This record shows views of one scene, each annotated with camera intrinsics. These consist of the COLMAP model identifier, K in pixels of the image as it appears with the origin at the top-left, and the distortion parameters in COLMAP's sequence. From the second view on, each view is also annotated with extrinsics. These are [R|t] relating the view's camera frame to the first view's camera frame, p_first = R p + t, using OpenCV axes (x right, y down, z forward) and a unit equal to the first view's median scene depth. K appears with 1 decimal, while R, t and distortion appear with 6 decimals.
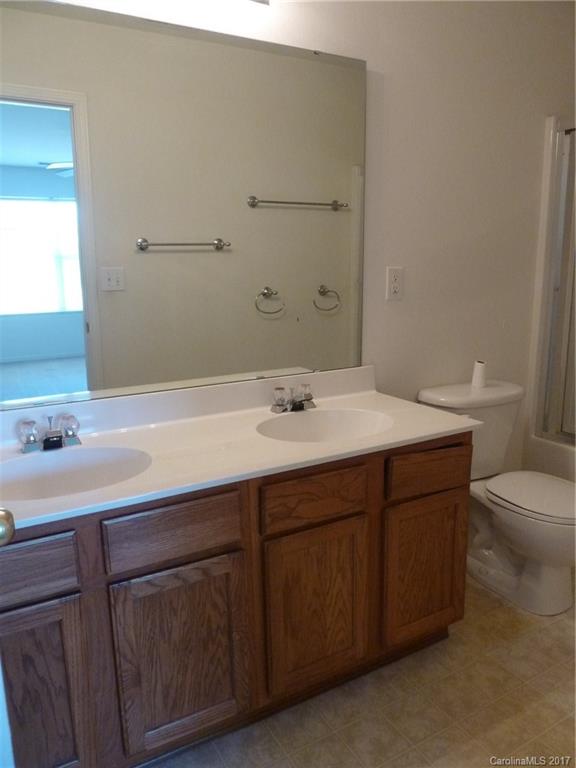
lens RADIAL K [[571.6, 0, 289.9], [0, 571.6, 385.2], [0, 0, 1]] dist [-0.035343, 0.005128]
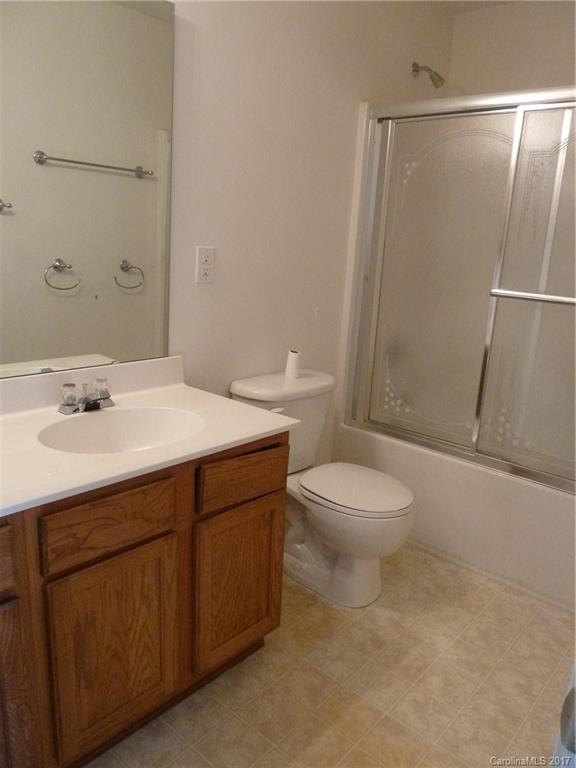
lens RADIAL K [[571.6, 0, 289.9], [0, 571.6, 385.2], [0, 0, 1]] dist [-0.035343, 0.005128]
pose [[0.945317, -0.010158, 0.325994, 0.016171], [-0.003215, 0.999176, 0.040458, -0.028346], [-0.326136, -0.039294, 0.944506, 0.109801]]
